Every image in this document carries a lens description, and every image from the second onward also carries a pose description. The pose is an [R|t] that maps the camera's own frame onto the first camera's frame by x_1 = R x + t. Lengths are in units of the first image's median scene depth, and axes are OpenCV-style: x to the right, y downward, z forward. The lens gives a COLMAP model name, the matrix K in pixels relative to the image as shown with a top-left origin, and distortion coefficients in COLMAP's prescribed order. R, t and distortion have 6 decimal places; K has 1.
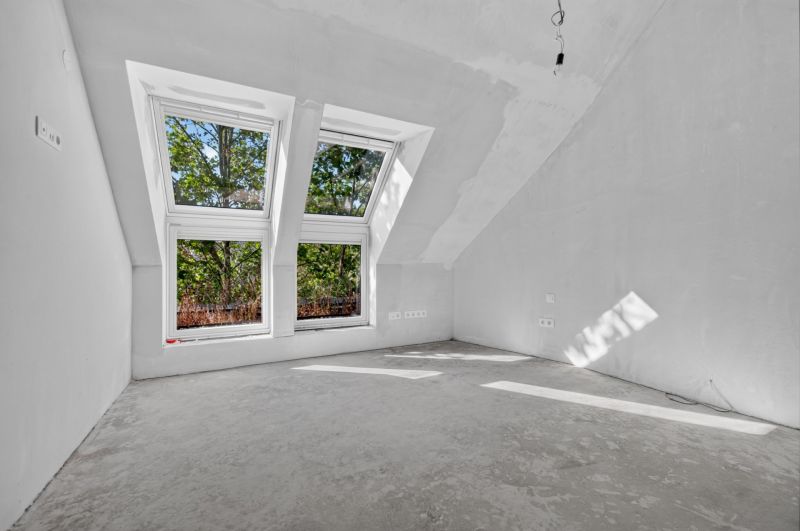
lens RADIAL K [[350.5, 0, 410.8], [0, 350.5, 267.5], [0, 0, 1]] dist [0.002802, 0.000218]
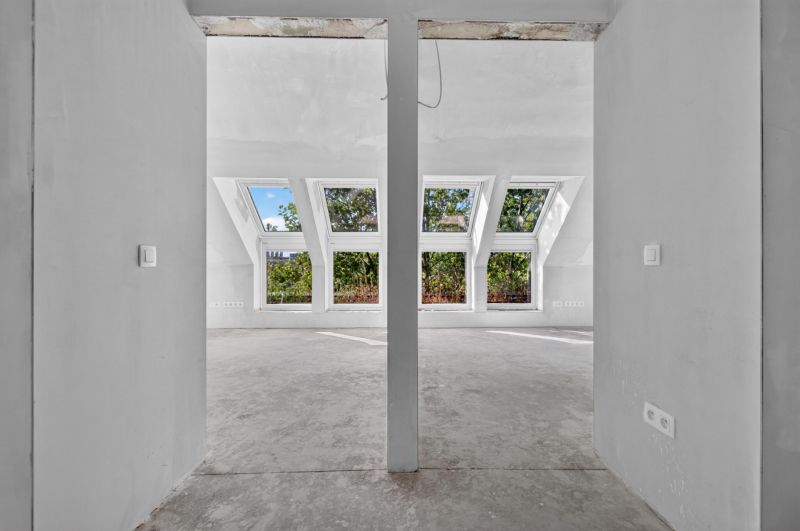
lens RADIAL K [[350.5, 0, 410.8], [0, 350.5, 267.5], [0, 0, 1]] dist [0.002802, 0.000218]
pose [[0.895491, 0.001970, -0.445075, 0.054470], [-0.003676, 0.999989, -0.002969, 0.002876], [0.445064, 0.004295, 0.895489, -0.509908]]
